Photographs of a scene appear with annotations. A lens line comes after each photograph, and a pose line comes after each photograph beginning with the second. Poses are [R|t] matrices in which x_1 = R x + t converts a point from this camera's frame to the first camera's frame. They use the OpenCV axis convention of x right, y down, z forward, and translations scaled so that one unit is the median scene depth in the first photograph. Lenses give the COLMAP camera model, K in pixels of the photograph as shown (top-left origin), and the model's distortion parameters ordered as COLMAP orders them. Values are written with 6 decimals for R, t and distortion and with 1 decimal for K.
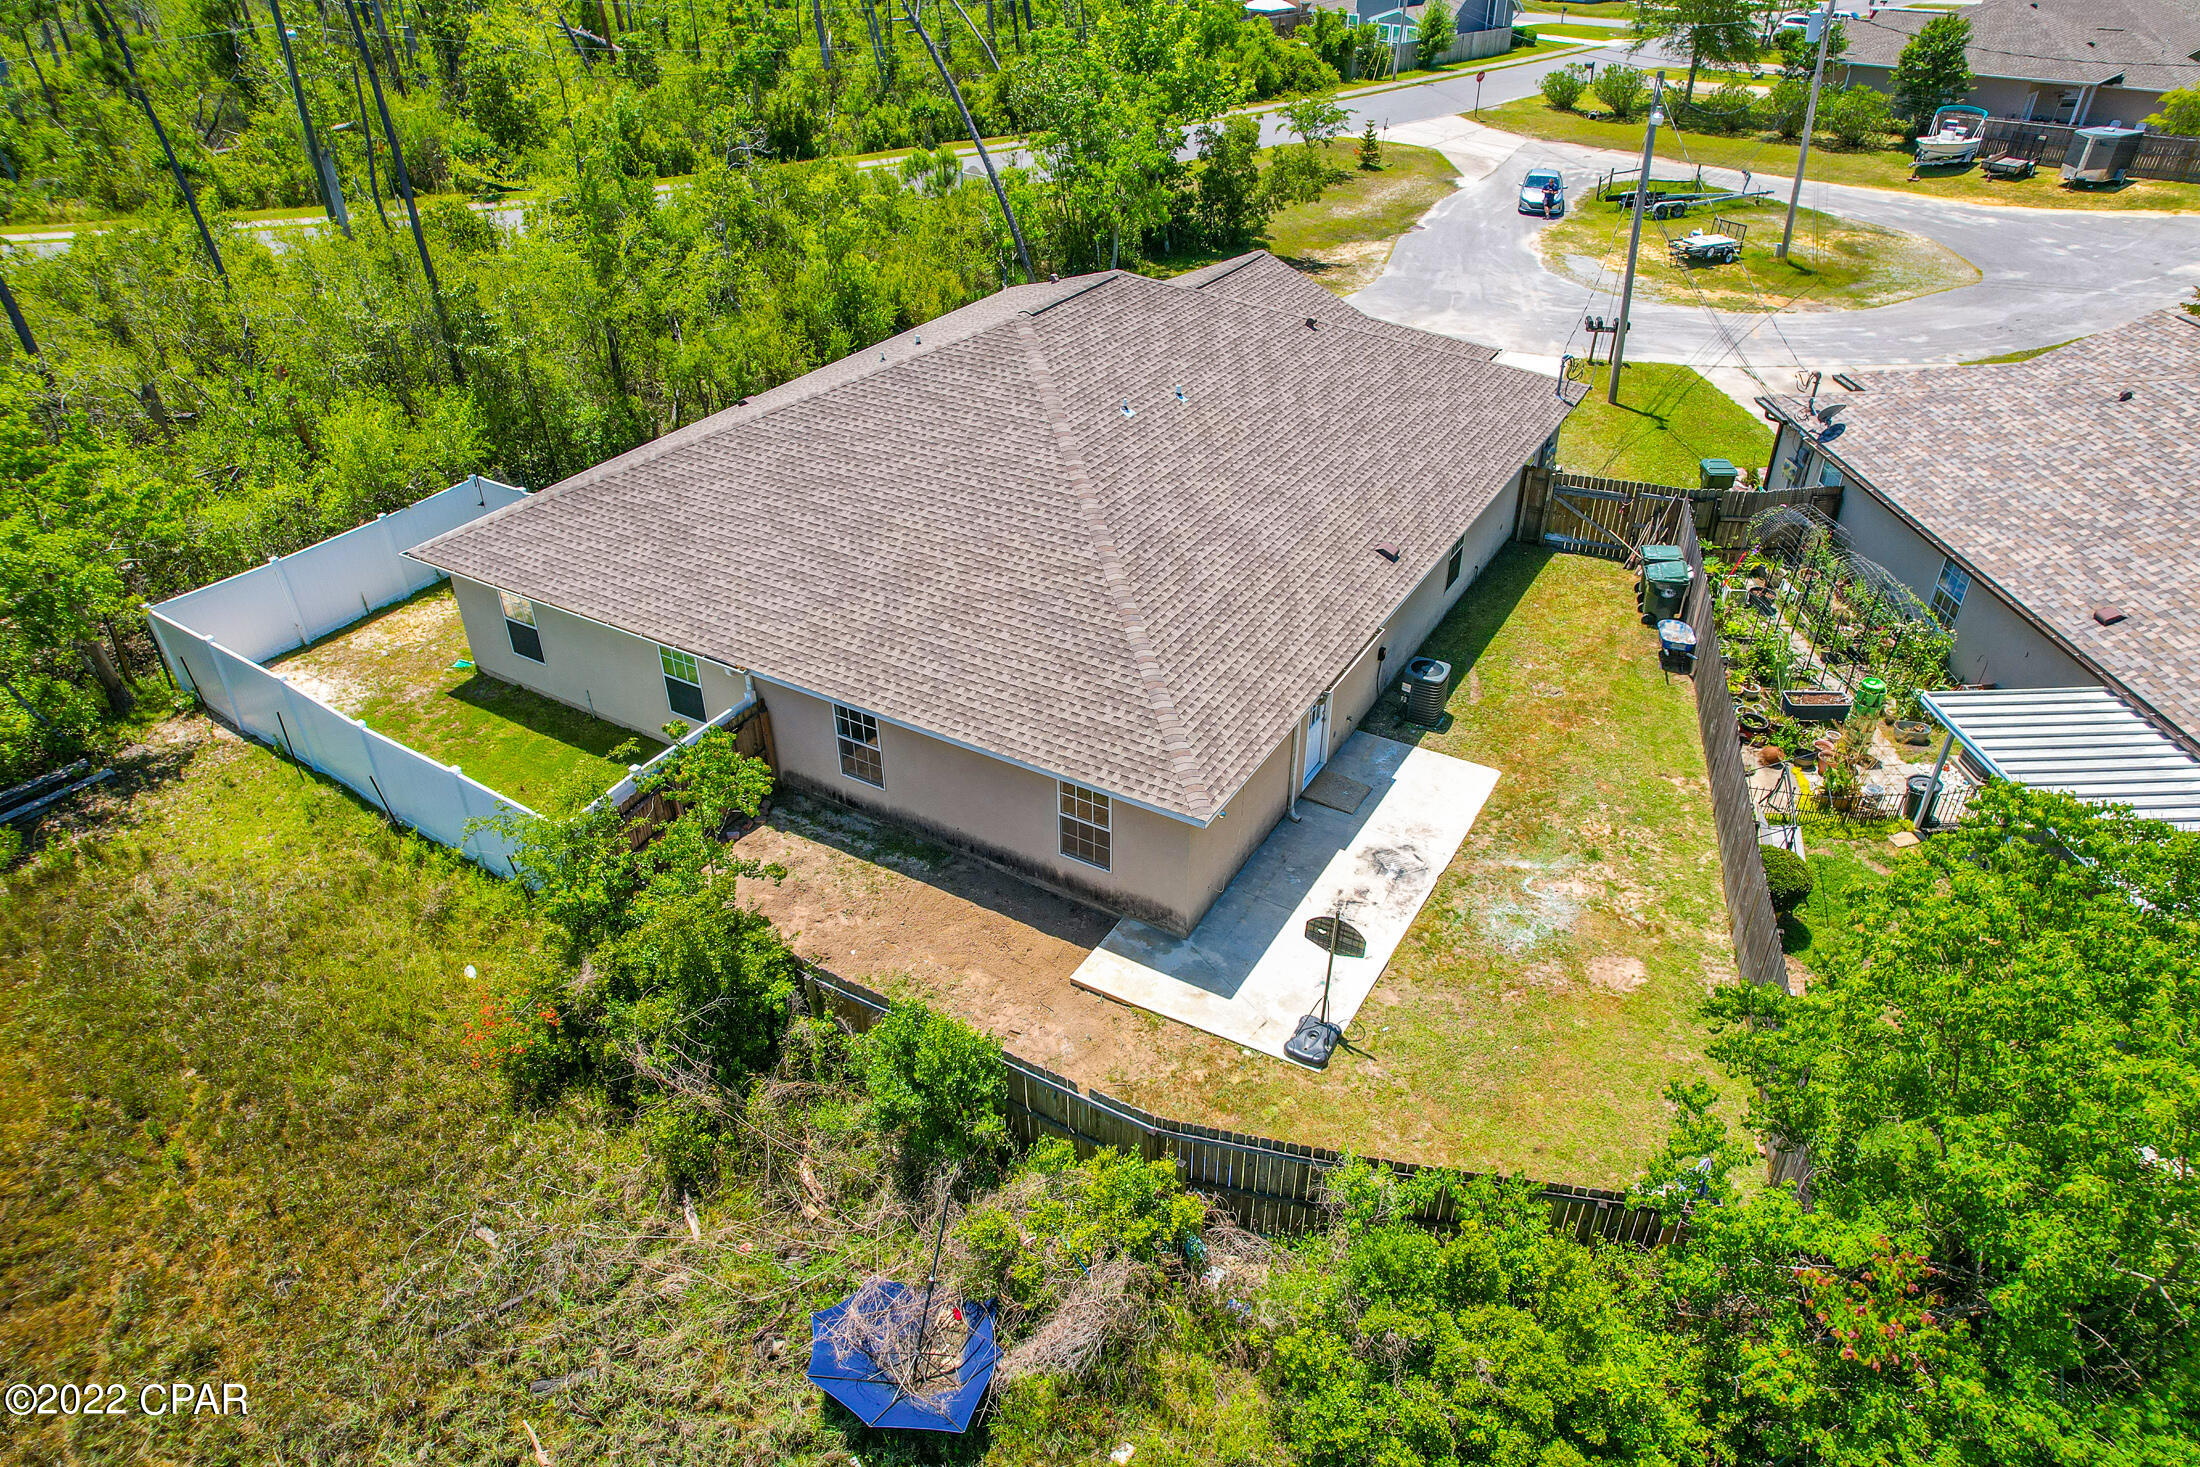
lens RADIAL K [[1404.4, 0, 1106.9], [0, 1404.4, 747.3], [0, 0, 1]] dist [-0.076225, 0.068248]
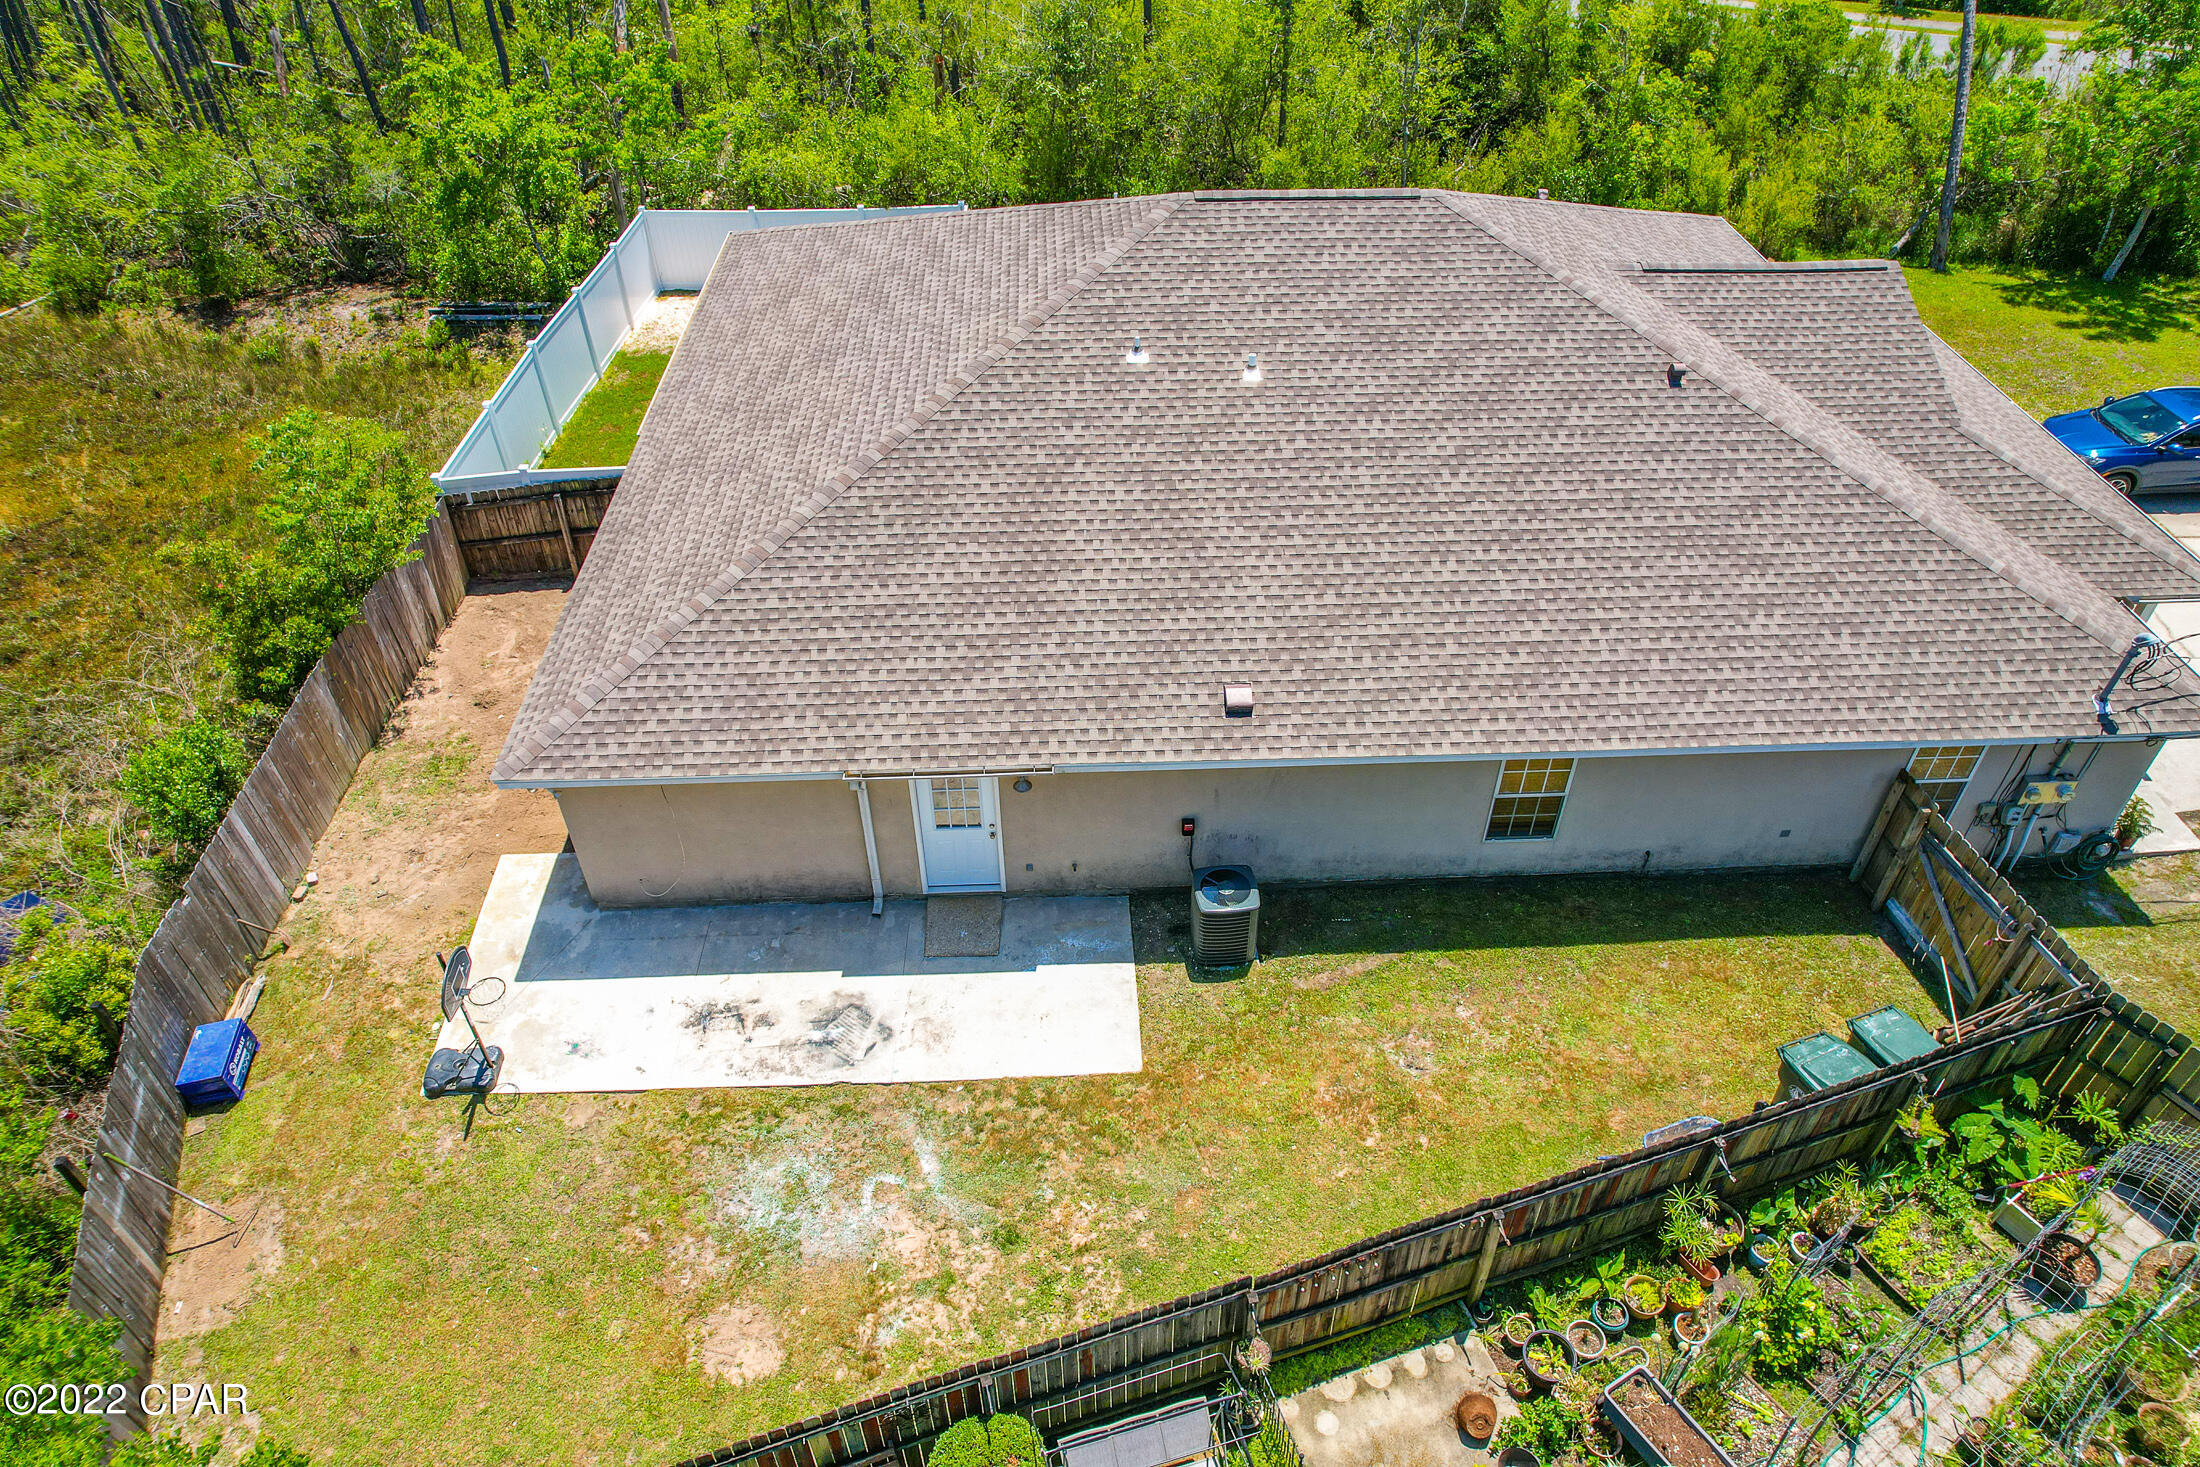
lens RADIAL K [[1404.4, 0, 1106.9], [0, 1404.4, 747.3], [0, 0, 1]] dist [-0.076225, 0.068248]
pose [[0.537006, 0.543854, -0.644863, 0.596132], [-0.460671, 0.829449, 0.315906, -0.296525], [0.706687, 0.127426, 0.695957, 0.510648]]
